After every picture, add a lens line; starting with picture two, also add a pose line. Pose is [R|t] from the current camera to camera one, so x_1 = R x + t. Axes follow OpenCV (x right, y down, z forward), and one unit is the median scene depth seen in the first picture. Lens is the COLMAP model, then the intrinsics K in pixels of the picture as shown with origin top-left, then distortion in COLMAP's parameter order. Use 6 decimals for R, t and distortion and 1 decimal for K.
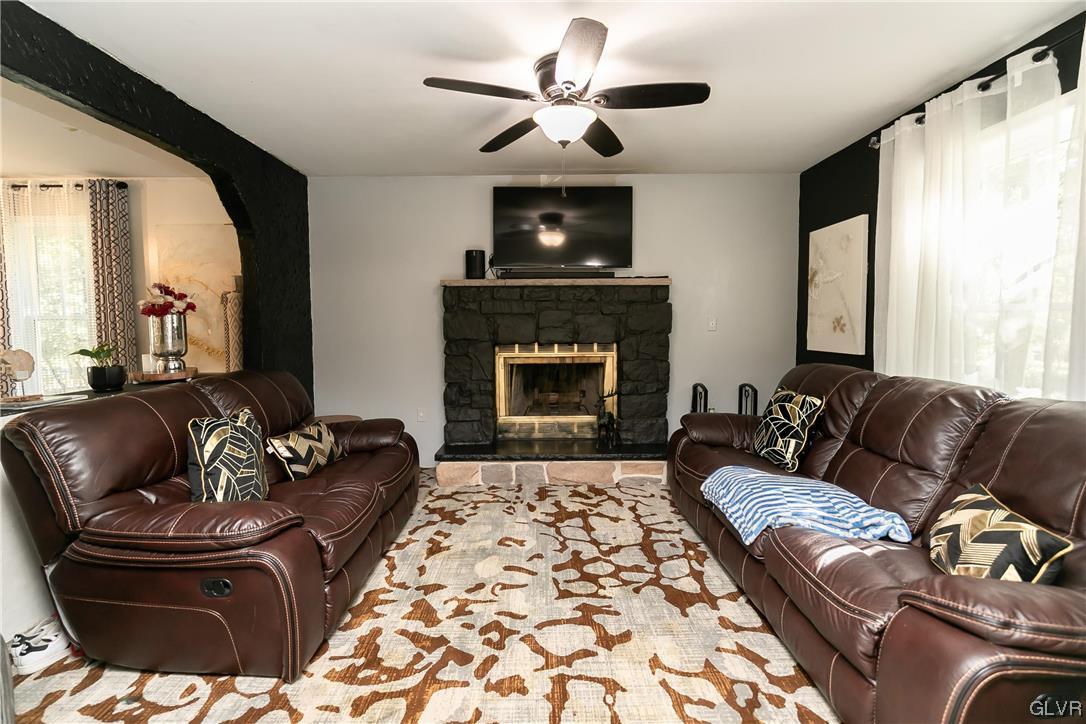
lens RADIAL K [[471.0, 0, 547.2], [0, 471.0, 346.1], [0, 0, 1]] dist [-0.001685, -0.000043]
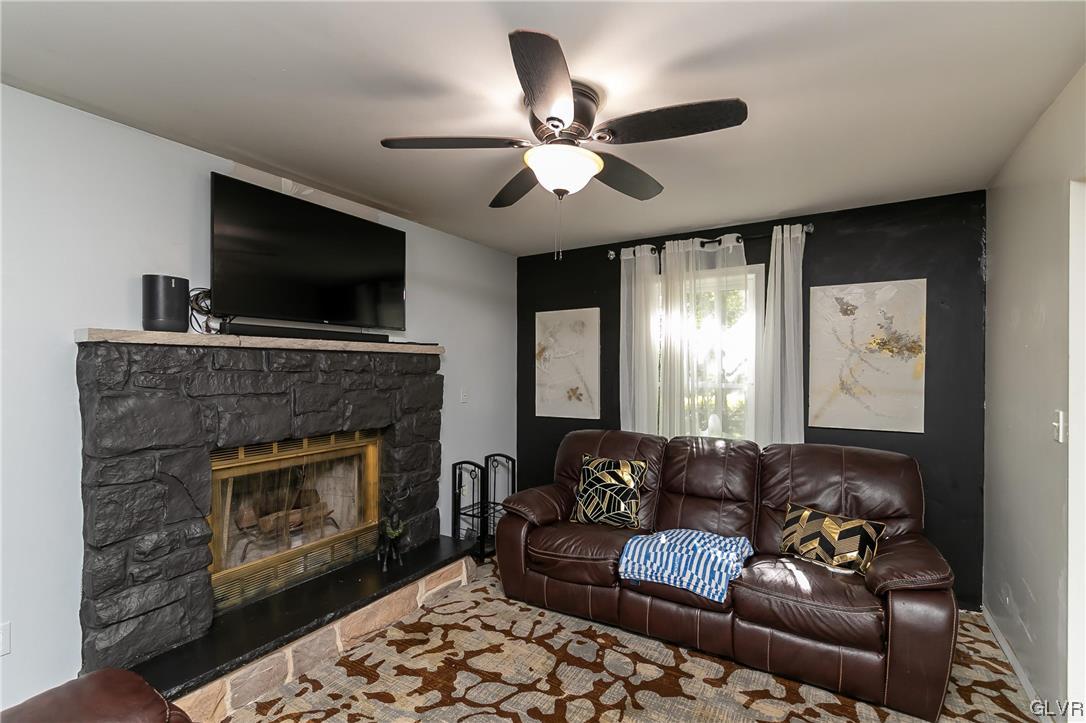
lens RADIAL K [[481.0, 0, 545.3], [0, 481.0, 372.8], [0, 0, 1]] dist [-0.002974, -0.000238]
pose [[0.515498, -0.004795, 0.856877, -0.489812], [0.043587, 0.998837, -0.020633, -0.081687], [-0.855781, 0.047985, 0.515108, 0.450507]]
